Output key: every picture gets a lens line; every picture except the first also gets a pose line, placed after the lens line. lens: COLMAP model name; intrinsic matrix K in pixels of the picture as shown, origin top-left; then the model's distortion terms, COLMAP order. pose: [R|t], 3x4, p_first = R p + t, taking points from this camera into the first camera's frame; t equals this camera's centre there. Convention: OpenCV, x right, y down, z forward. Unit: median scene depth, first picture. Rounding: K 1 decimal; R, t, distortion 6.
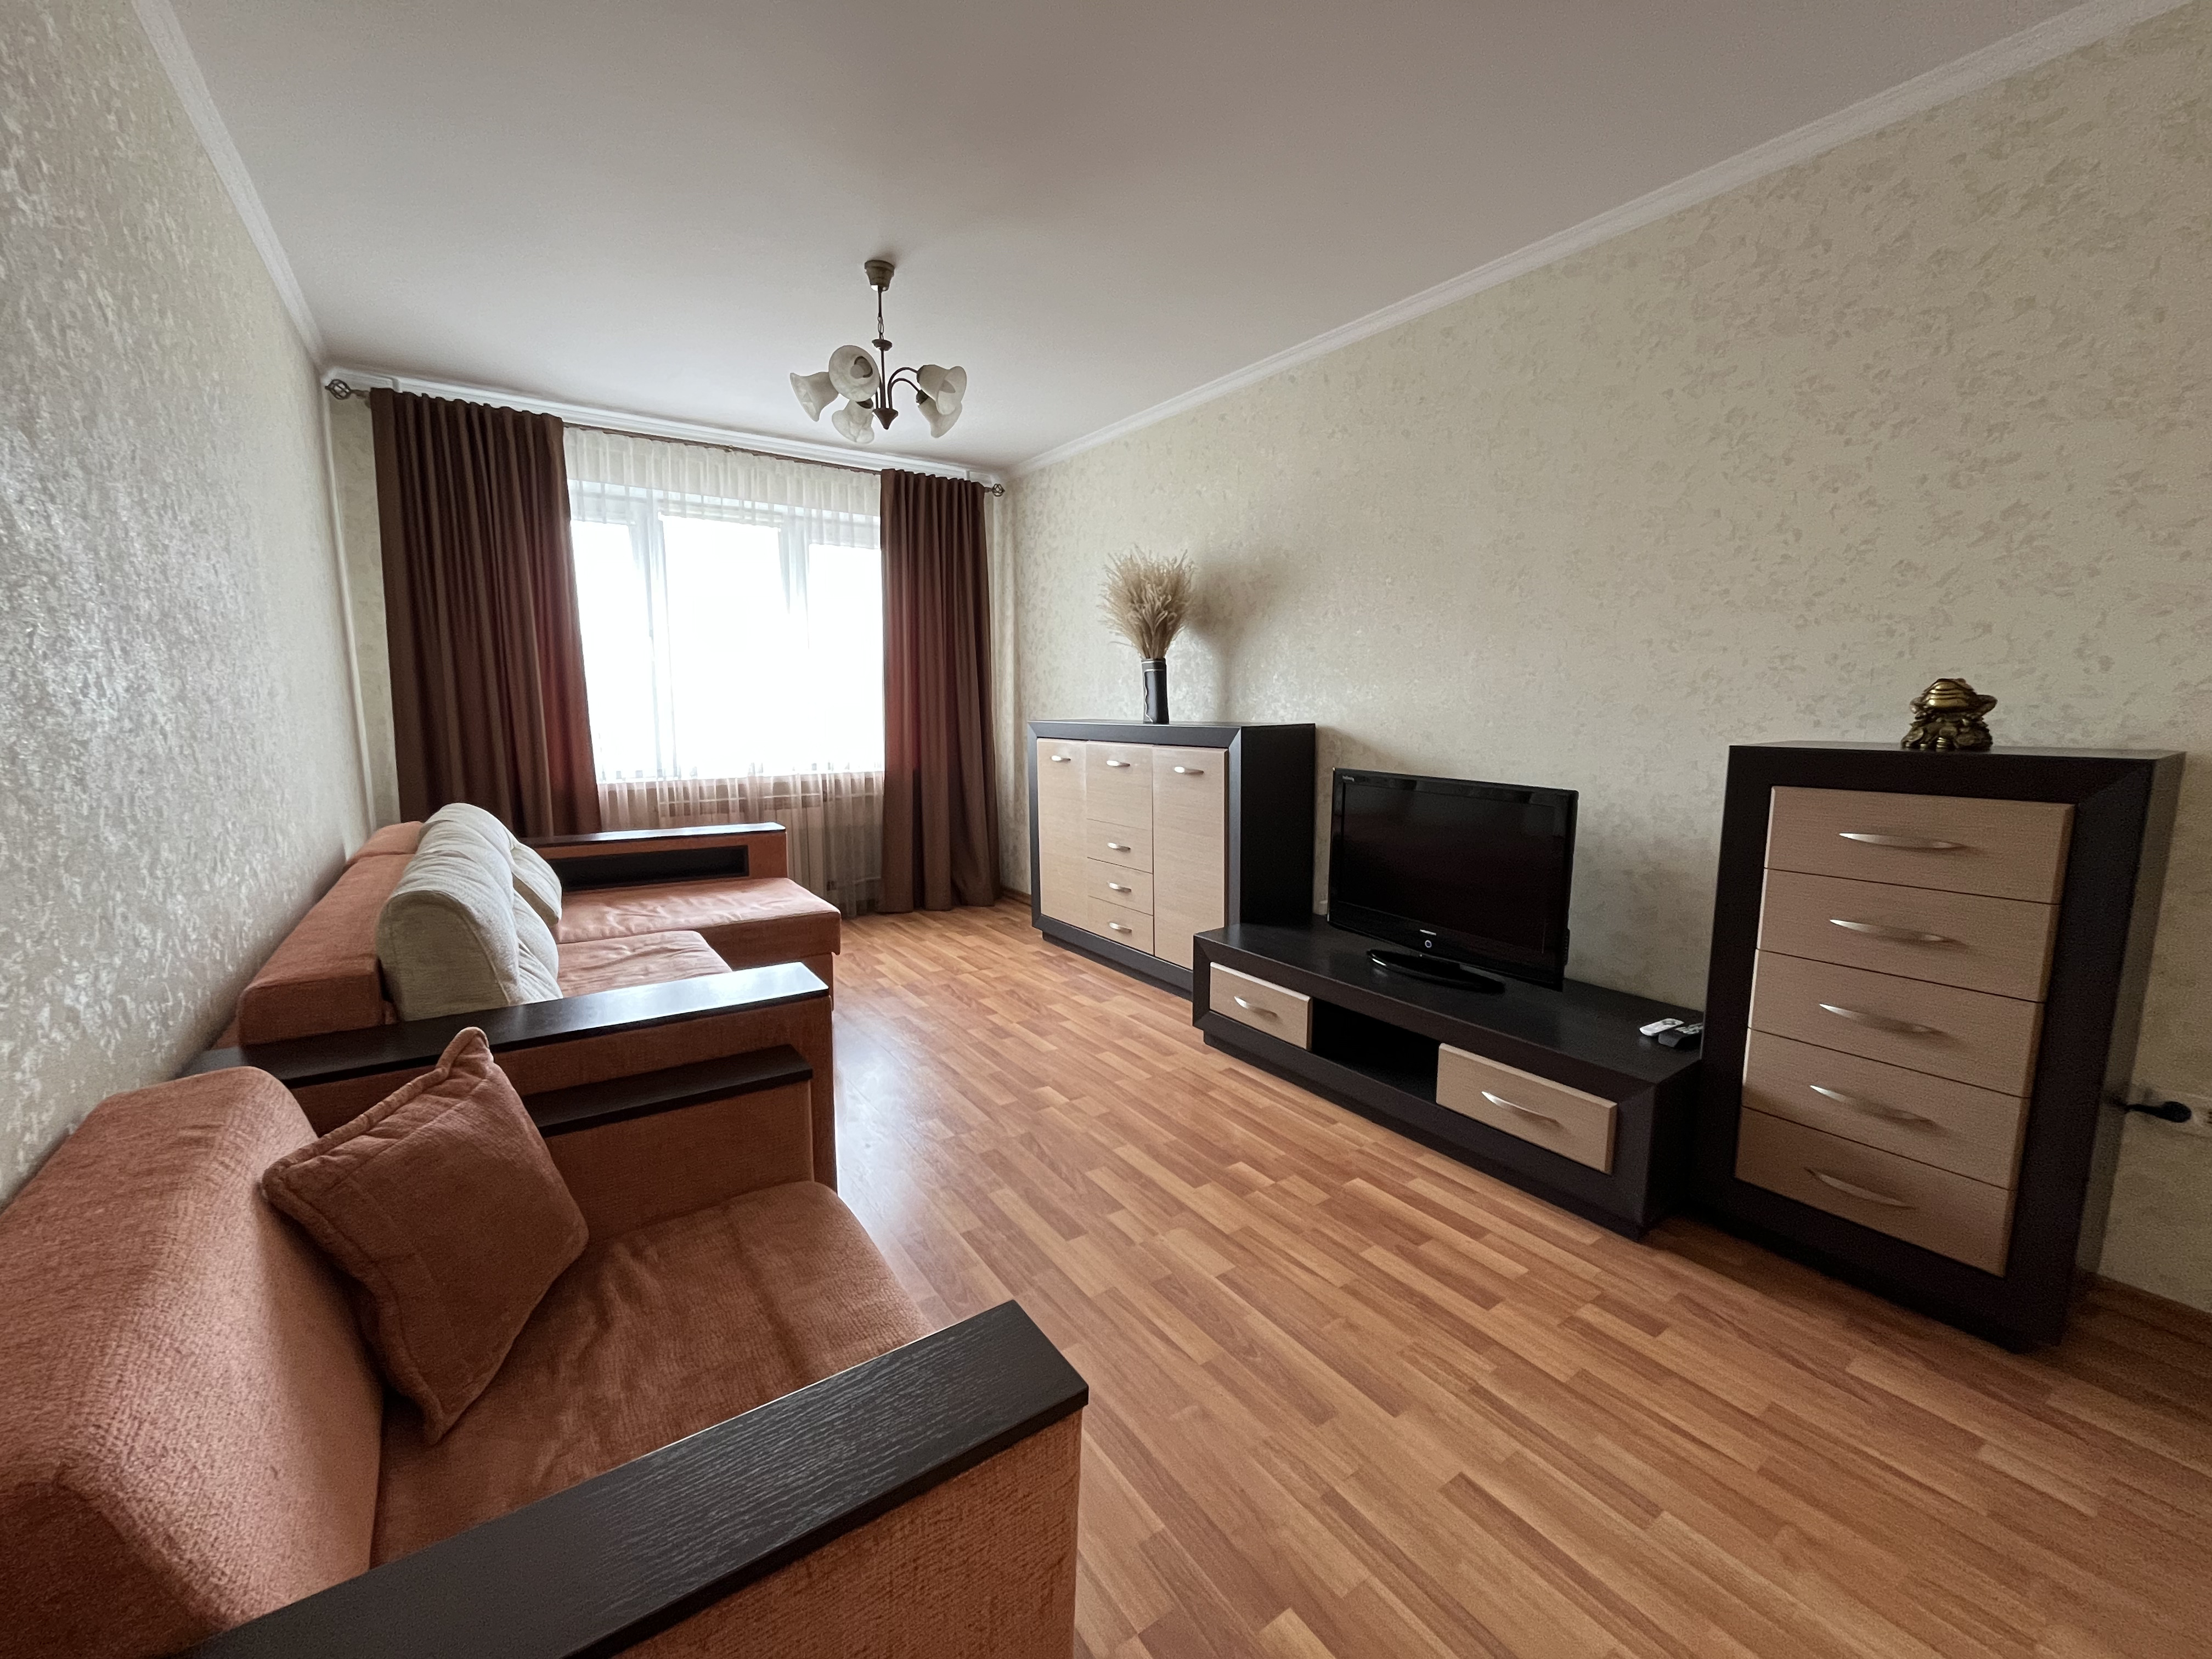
lens RADIAL K [[895.0, 0, 1096.6], [0, 895.0, 827.4], [0, 0, 1]] dist [-0.008478, 0.000573]
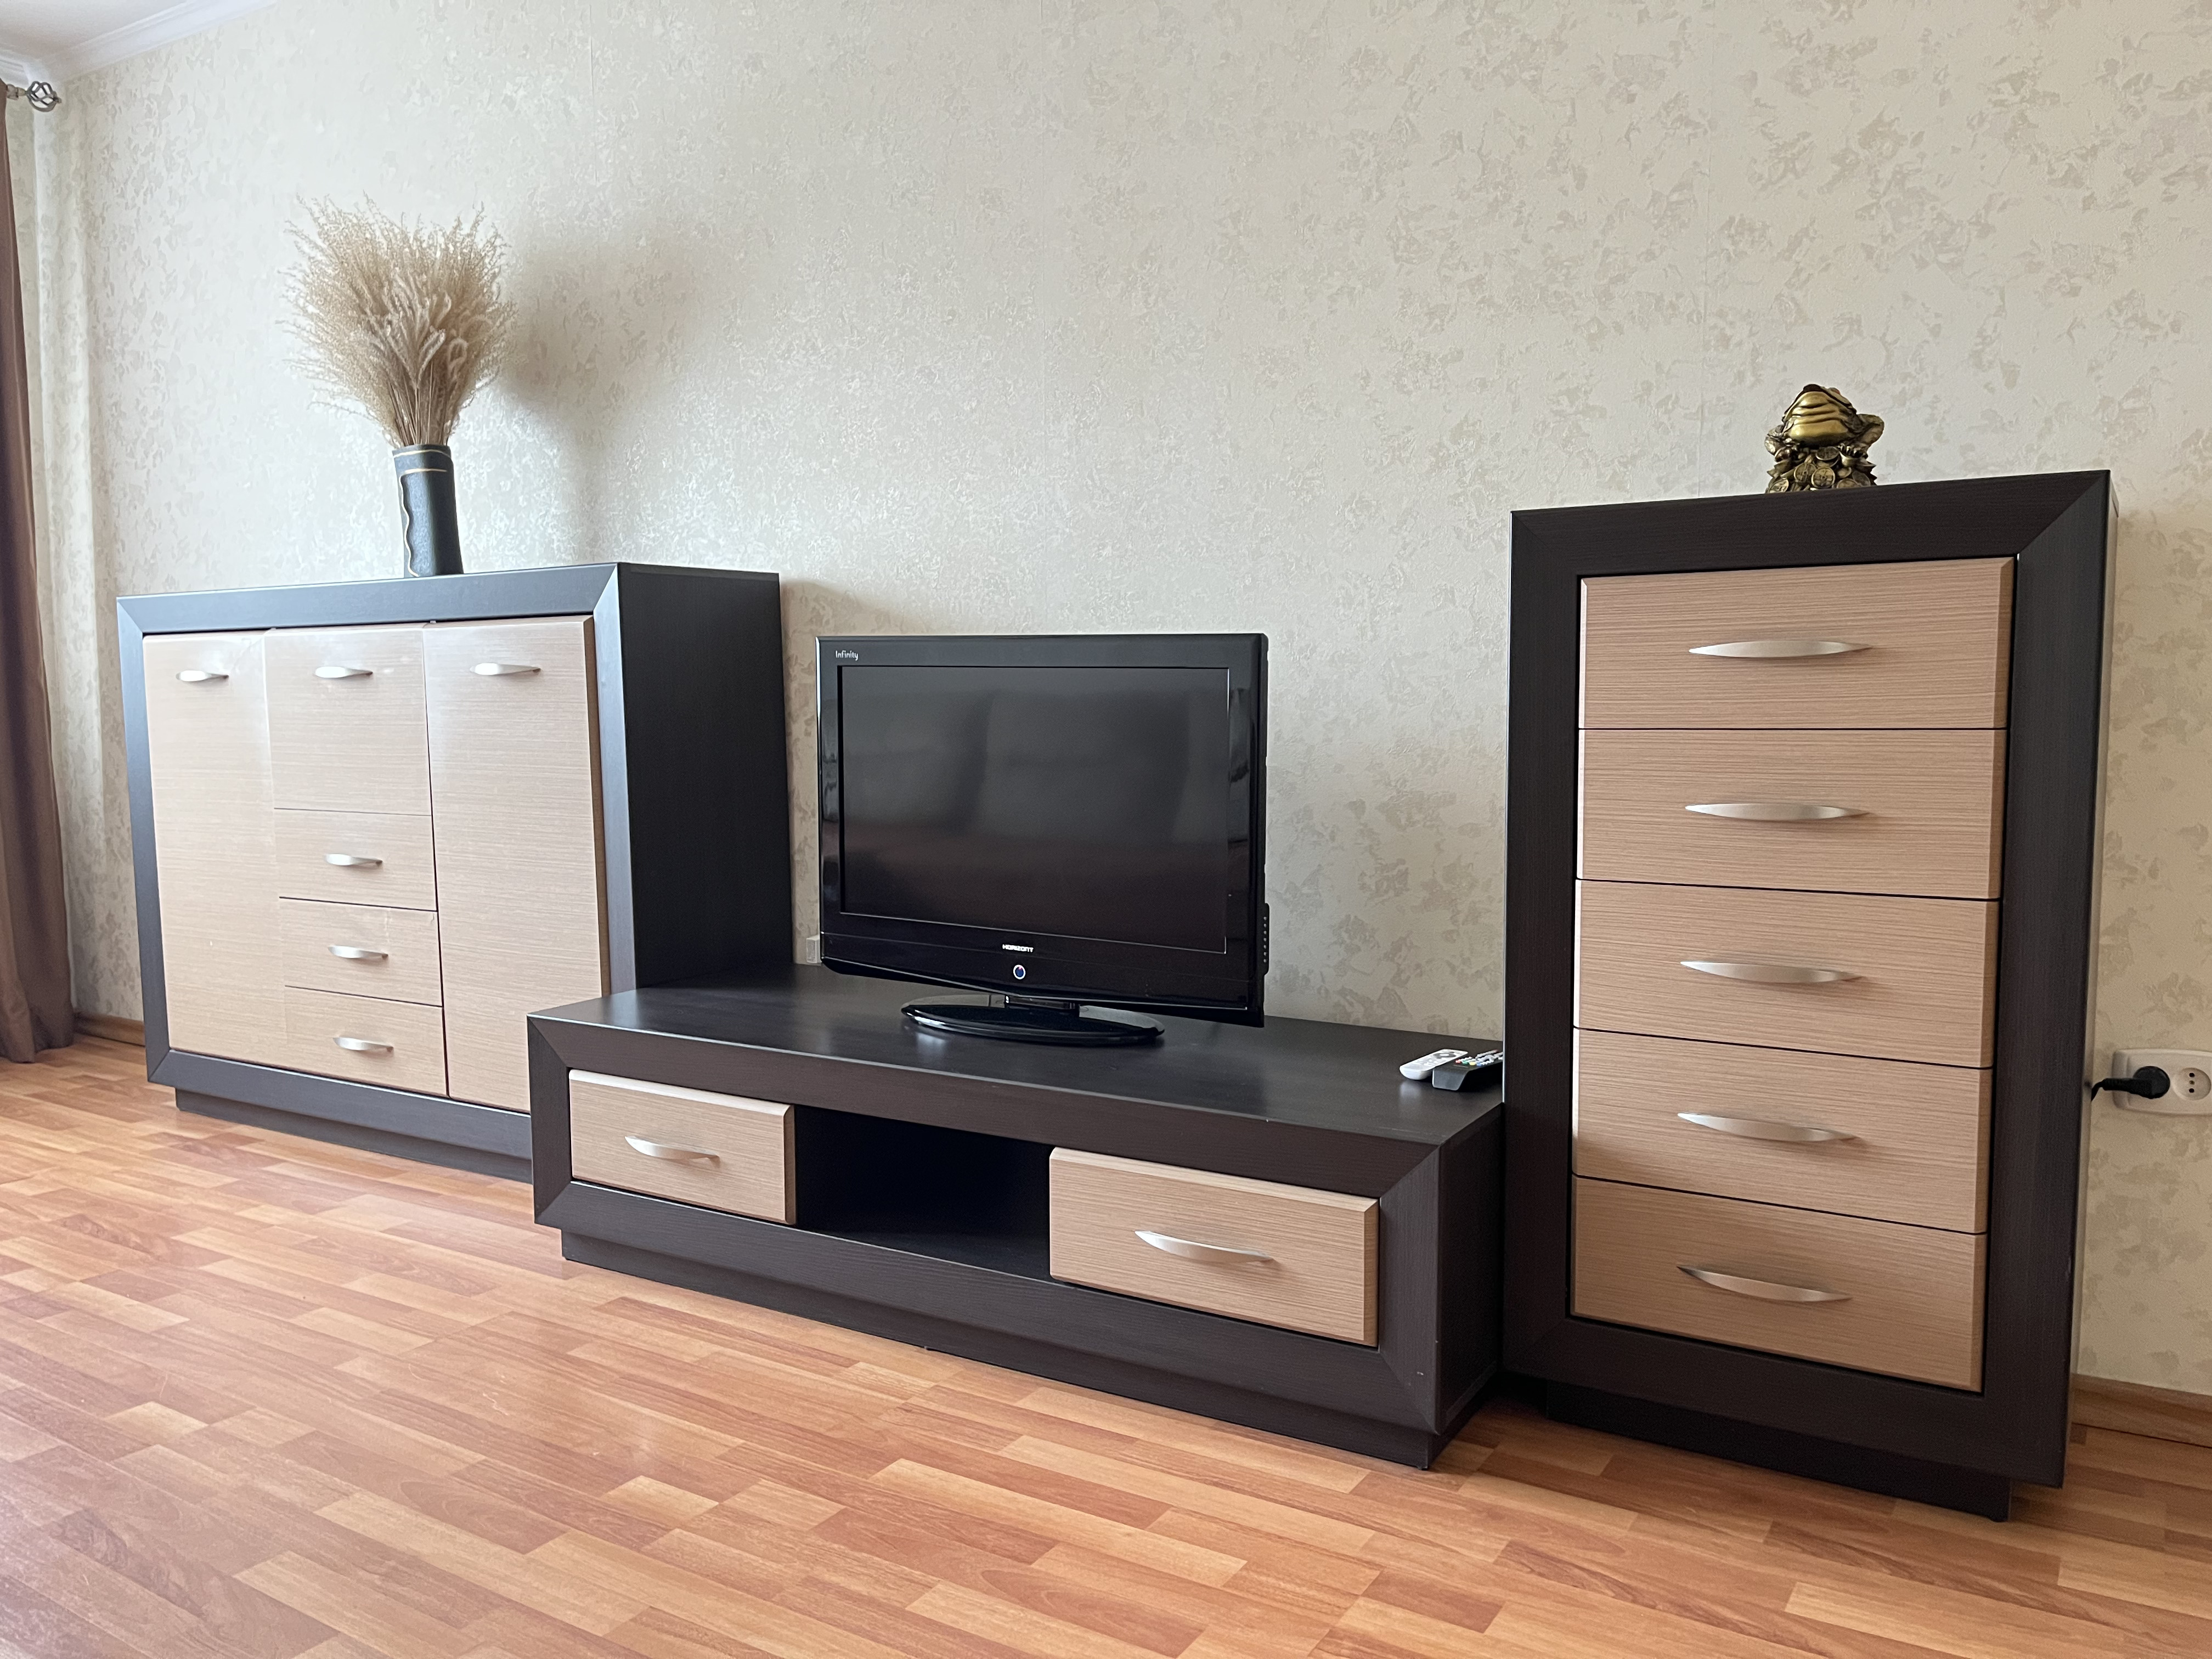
lens RADIAL K [[1668.0, 0, 1117.7], [0, 1668.0, 853.7], [0, 0, 1]] dist [0.055832, -0.080582]
pose [[0.913813, -0.034235, 0.404691, 0.053819], [0.058153, 0.997203, -0.046954, 0.125256], [-0.401951, 0.066441, 0.913247, 0.140187]]
